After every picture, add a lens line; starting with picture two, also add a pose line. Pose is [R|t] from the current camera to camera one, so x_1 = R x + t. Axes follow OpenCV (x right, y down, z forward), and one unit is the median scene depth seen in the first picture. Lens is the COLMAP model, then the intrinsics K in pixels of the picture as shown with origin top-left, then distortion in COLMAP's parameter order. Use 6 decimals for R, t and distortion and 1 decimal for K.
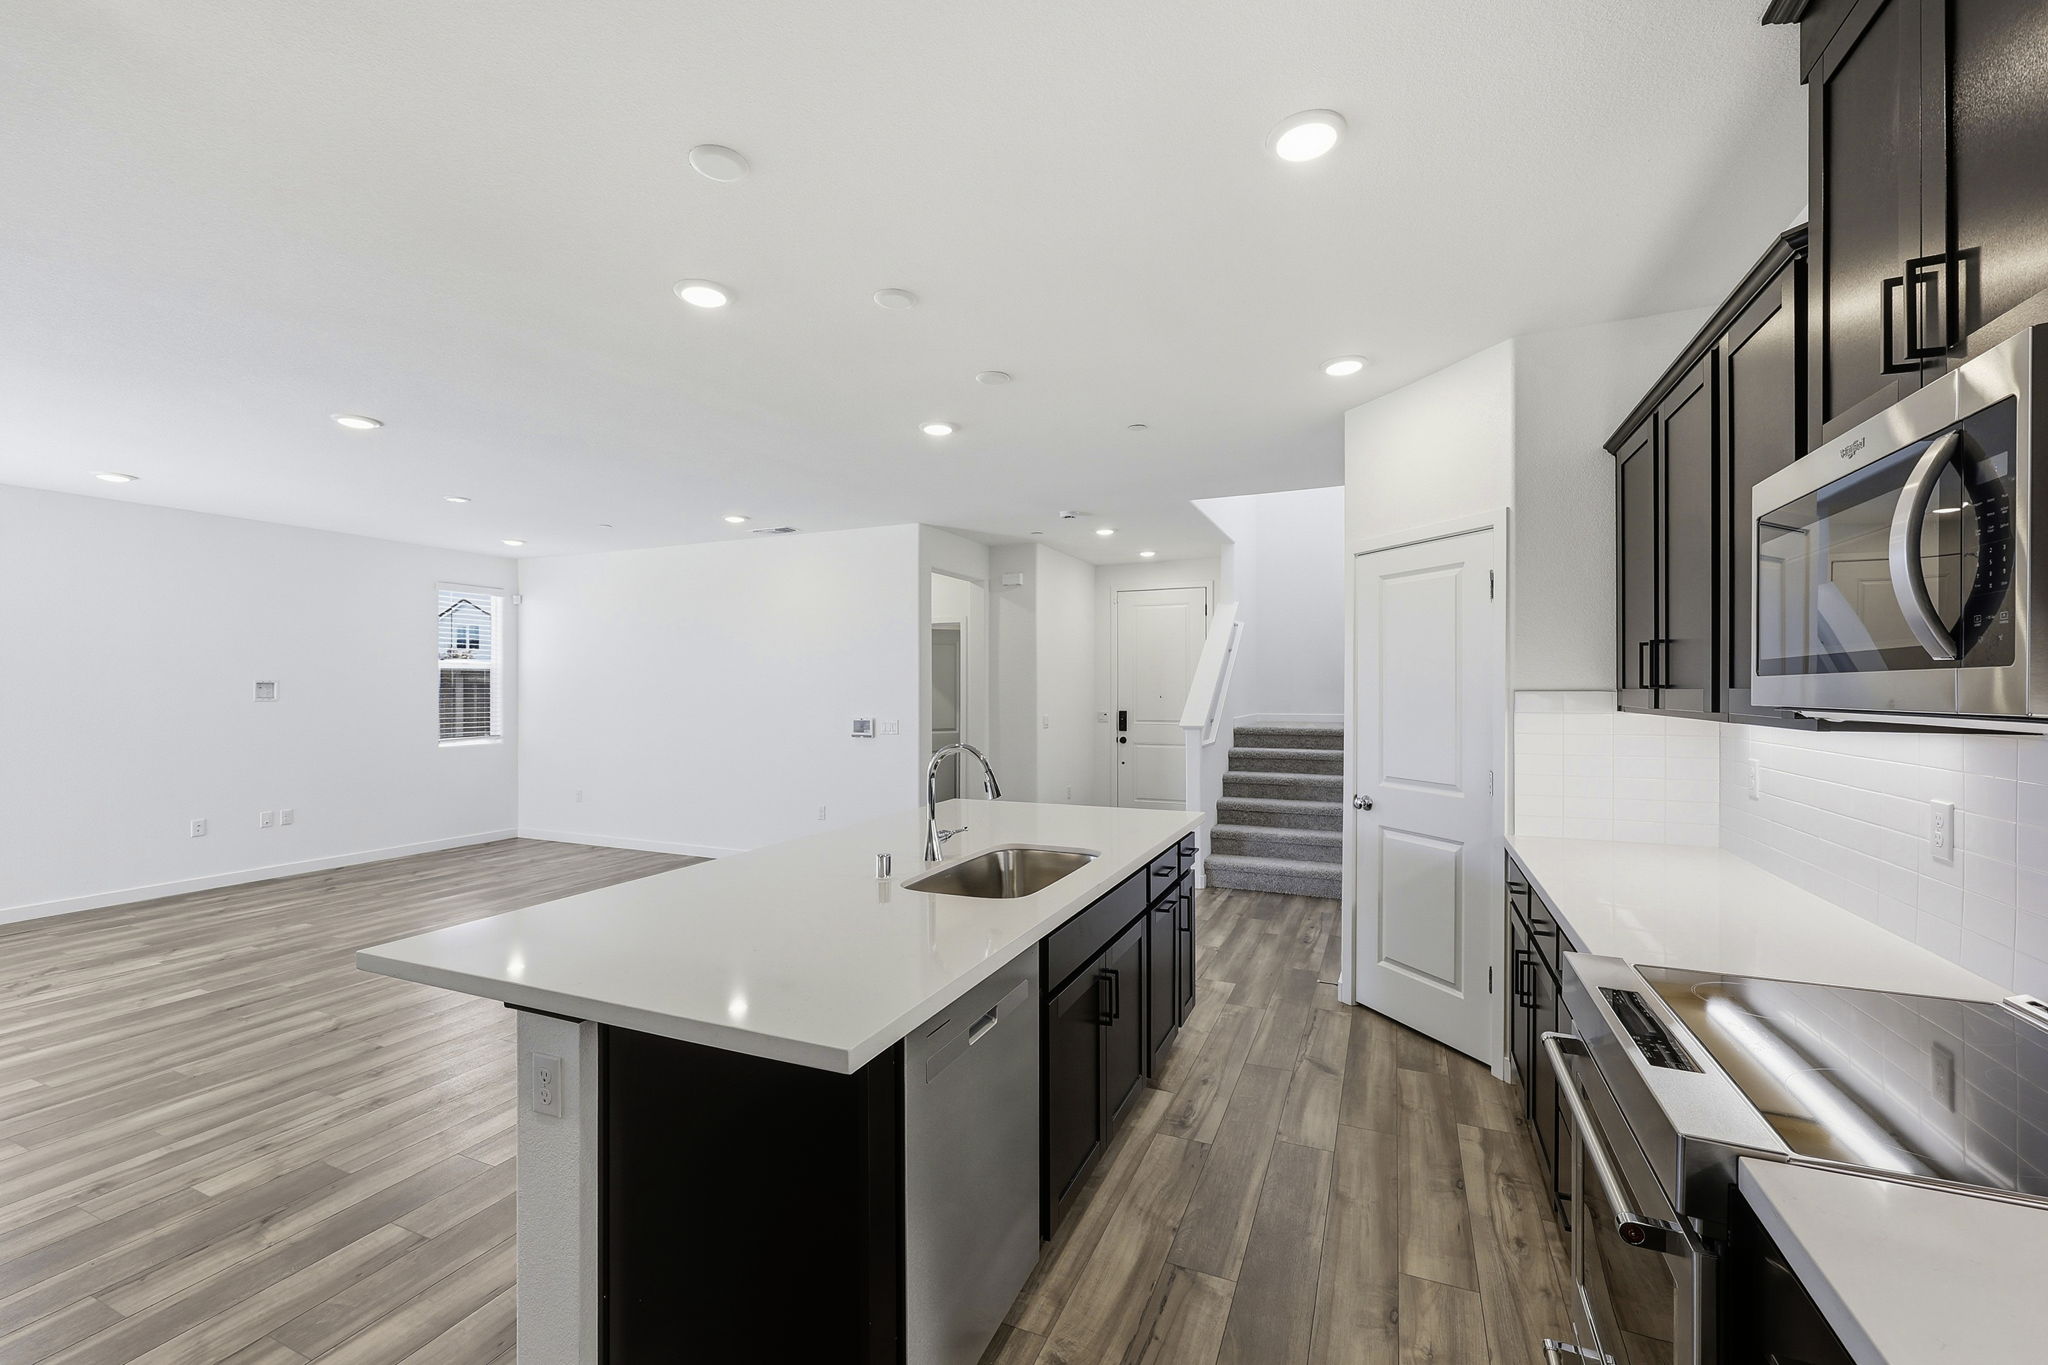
lens RADIAL K [[833.9, 0, 1049.0], [0, 833.9, 689.3], [0, 0, 1]] dist [-0.002386, -0.001024]
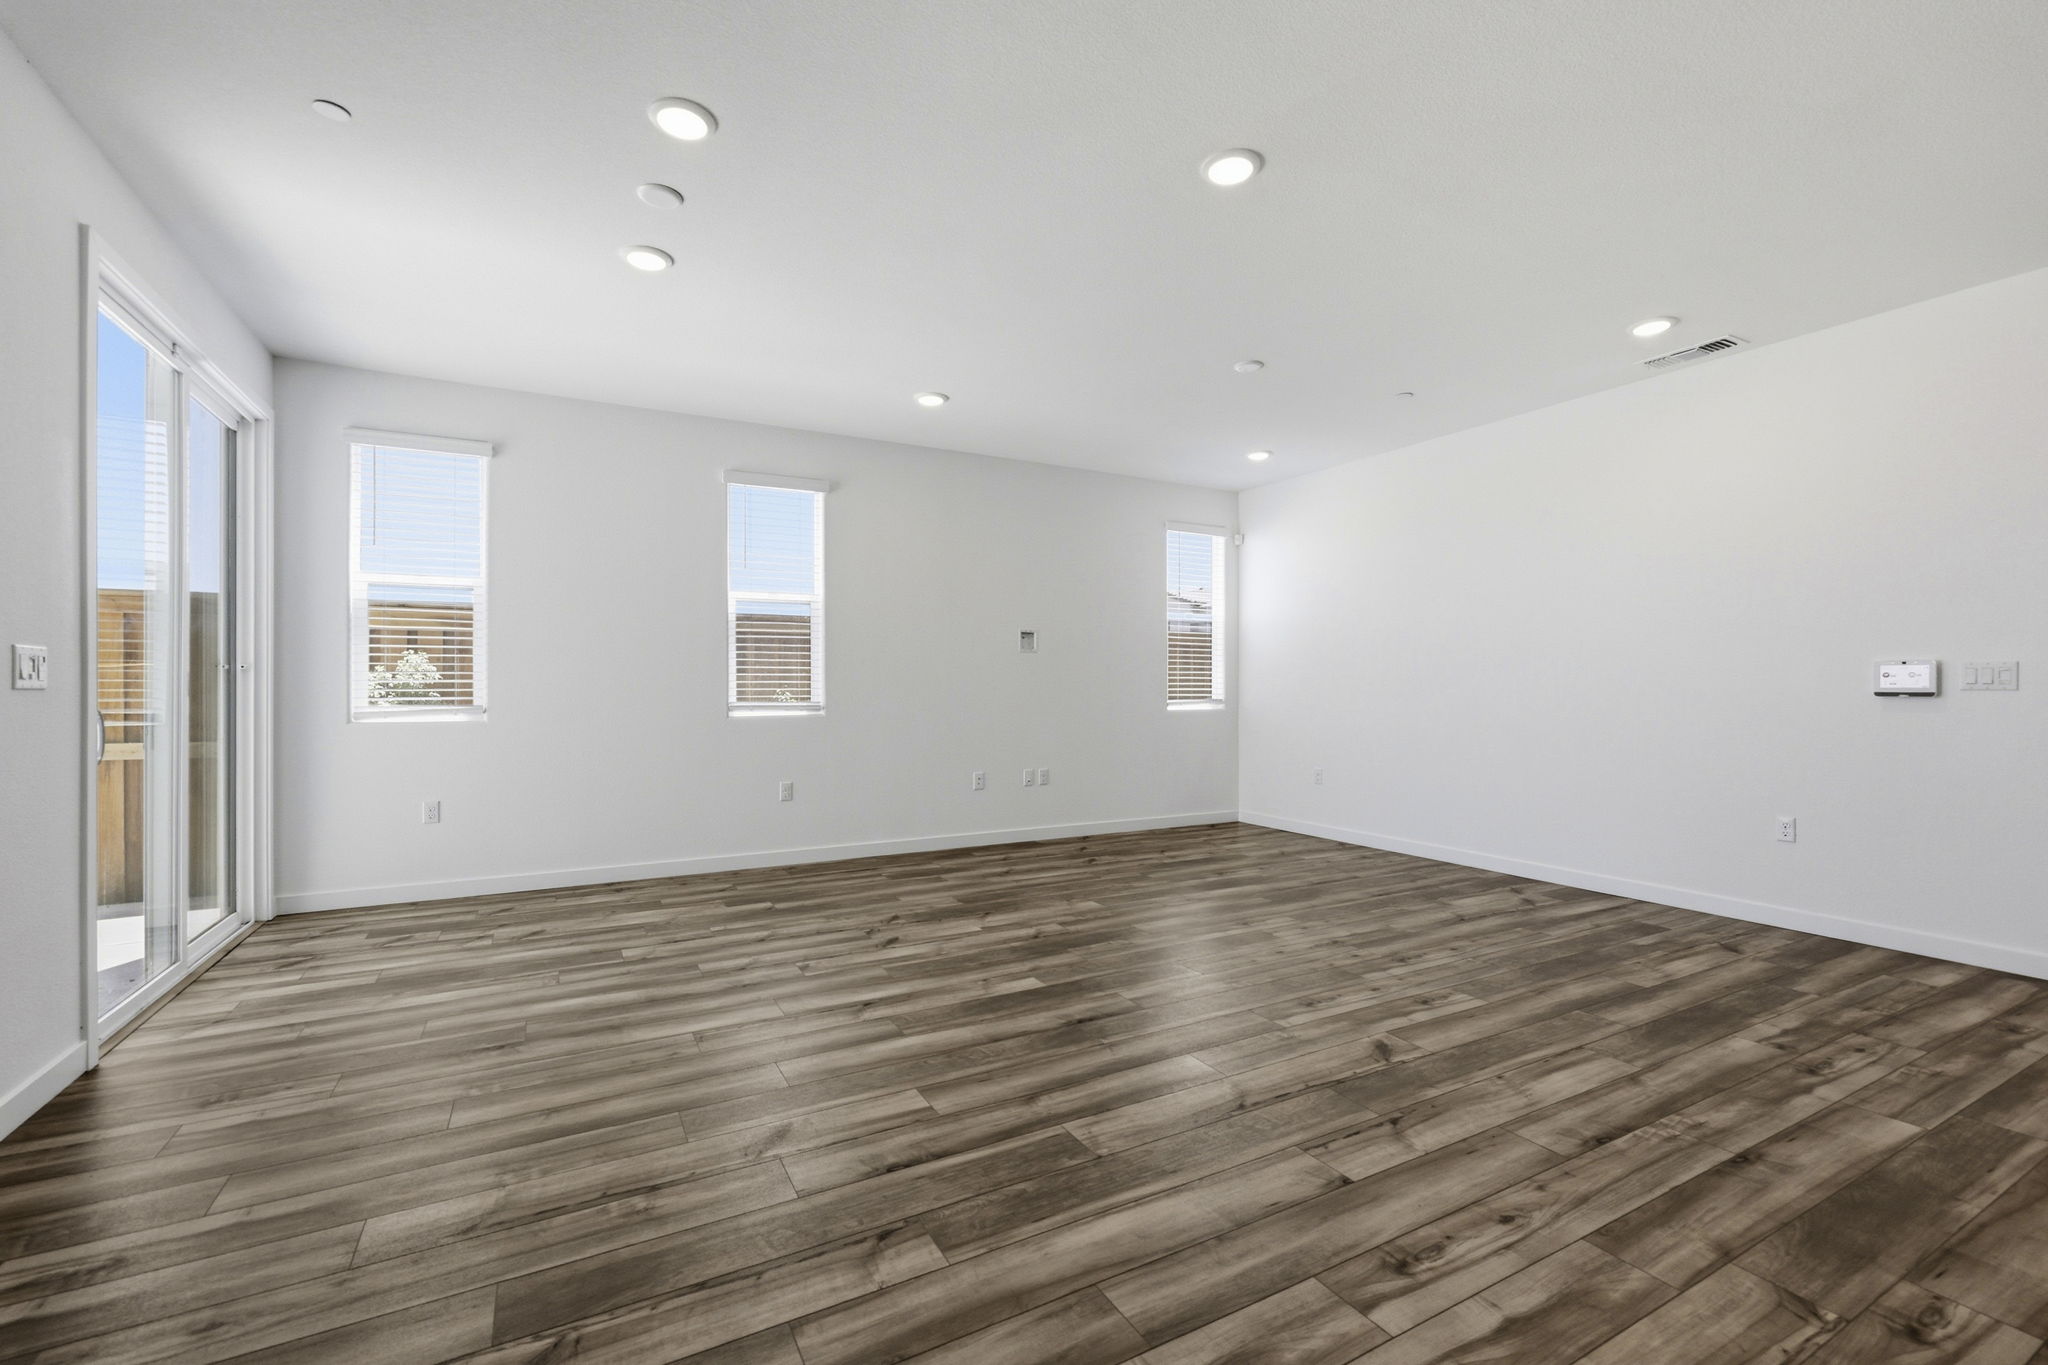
lens RADIAL K [[873.9, 0, 1025.1], [0, 873.9, 696.2], [0, 0, 1]] dist [-0.000624, 0.000297]
pose [[0.783733, 0.007730, -0.621050, -0.512443], [-0.003402, 0.999961, 0.008152, 0.087444], [0.621089, -0.004276, 0.783729, 0.345726]]
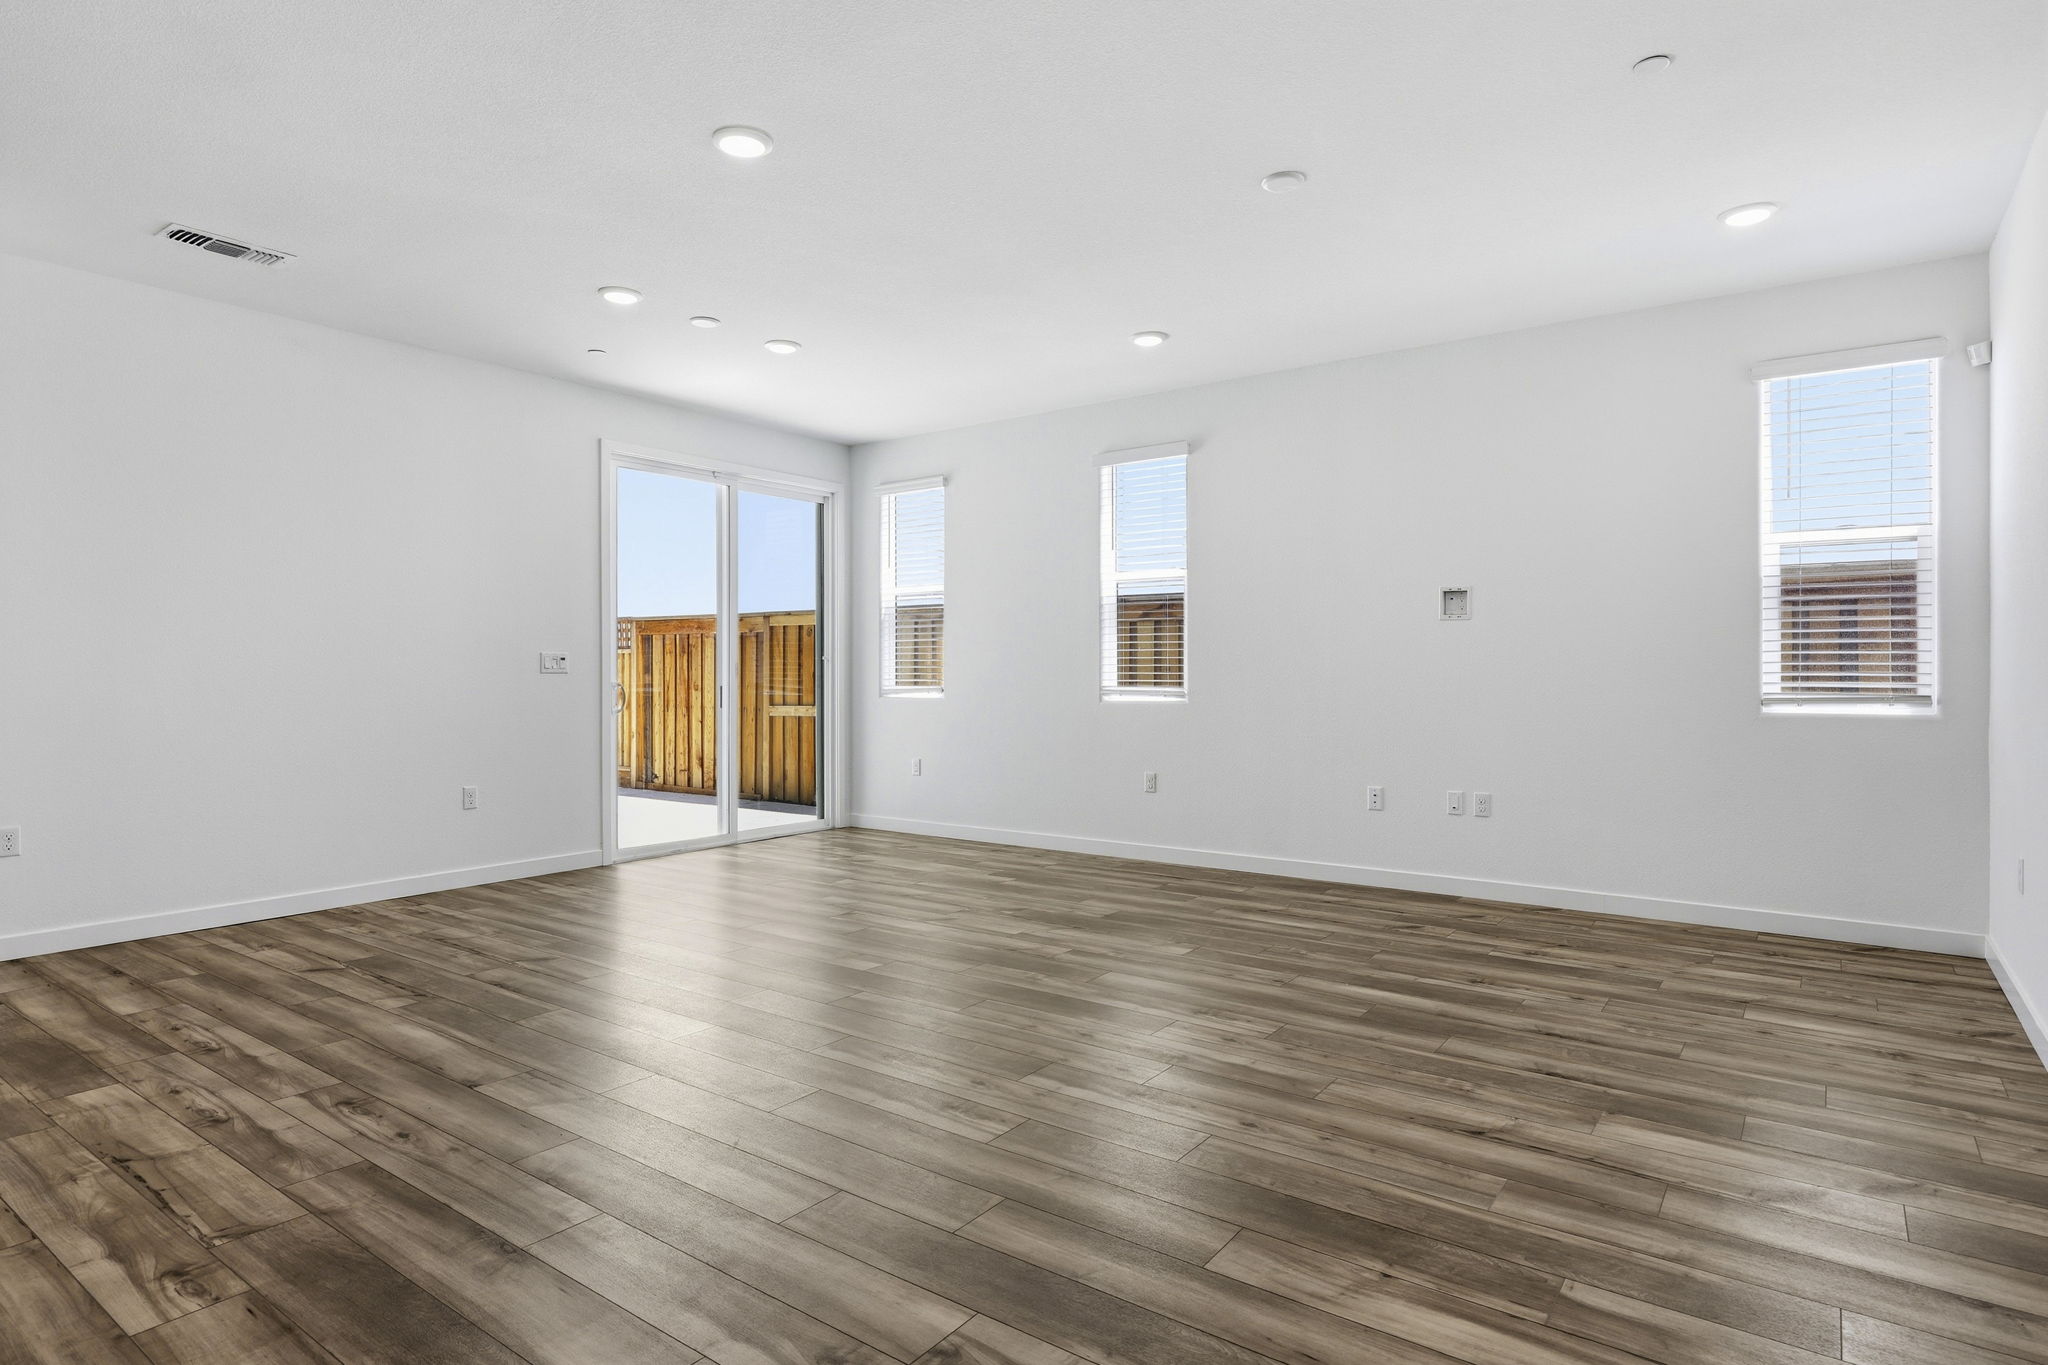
lens RADIAL K [[1102.1, 0, 1024.0], [0, 1102.1, 682.5], [0, 0, 1]] dist [-0.001331, -0.000028]
pose [[-0.234249, 0.011307, -0.972111, -0.053456], [-0.002675, 0.999921, 0.012275, 0.083096], [0.972173, 0.005476, -0.234201, 1.355127]]
